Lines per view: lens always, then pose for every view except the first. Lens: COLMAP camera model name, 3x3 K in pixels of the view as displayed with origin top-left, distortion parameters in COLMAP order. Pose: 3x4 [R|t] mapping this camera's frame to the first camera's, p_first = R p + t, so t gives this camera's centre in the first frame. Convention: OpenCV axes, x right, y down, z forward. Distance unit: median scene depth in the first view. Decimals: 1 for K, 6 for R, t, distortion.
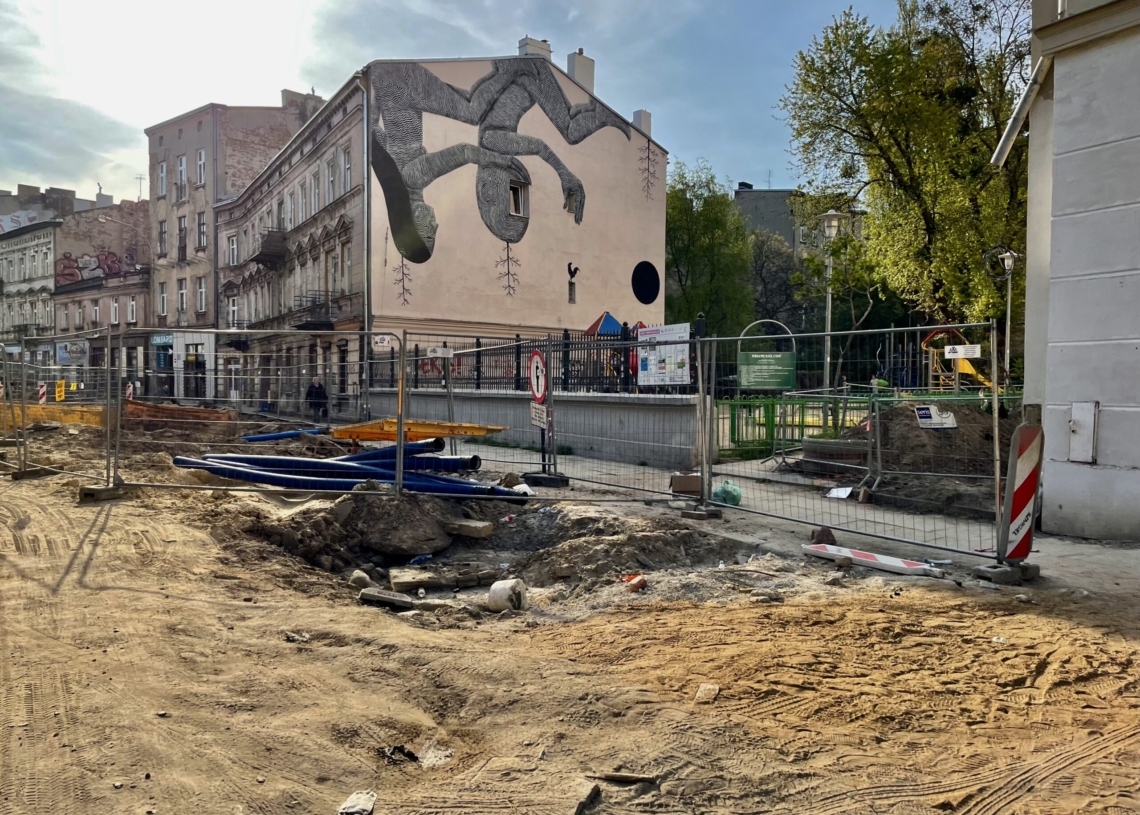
lens RADIAL K [[848.2, 0, 570.0], [0, 848.2, 407.5], [0, 0, 1]] dist [0.089062, -0.103734]
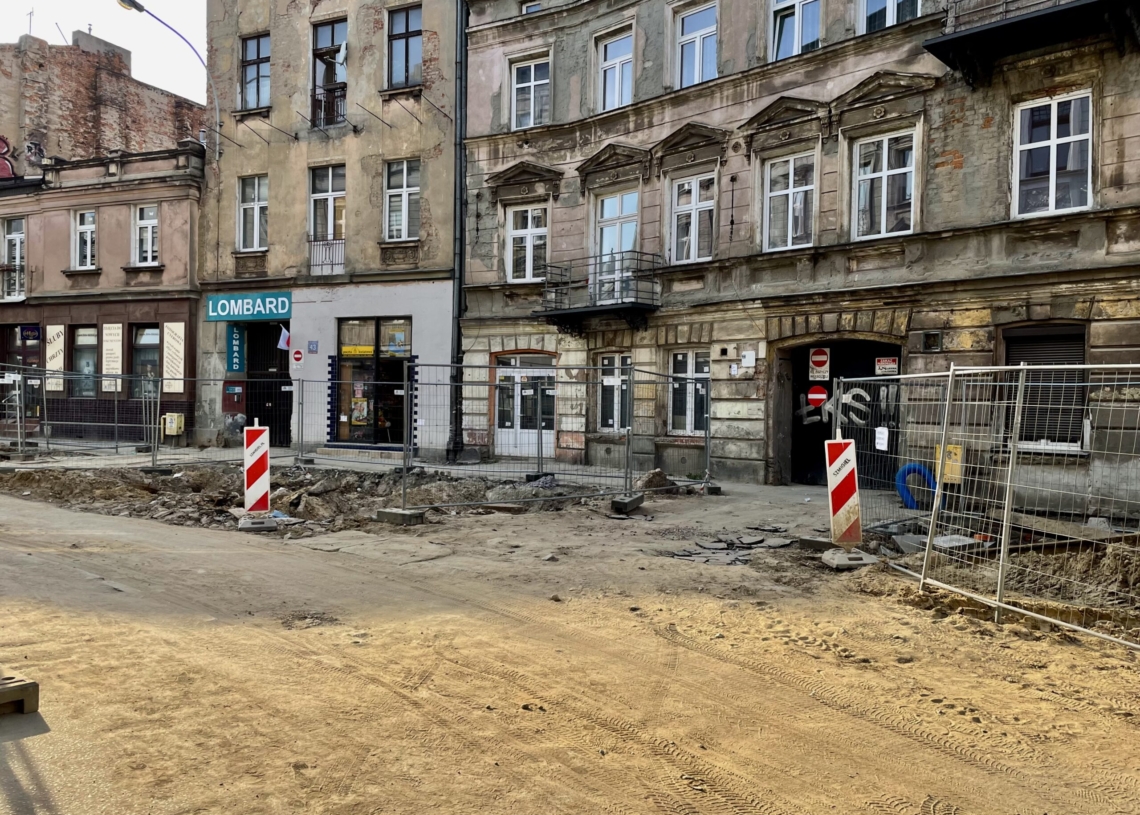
lens RADIAL K [[848.2, 0, 570.0], [0, 848.2, 407.5], [0, 0, 1]] dist [0.089062, -0.103734]
pose [[0.957120, 0.010089, 0.289515, -0.463798], [-0.002971, 0.999683, -0.025015, -0.019165], [-0.289675, 0.023082, 0.956847, 0.566816]]
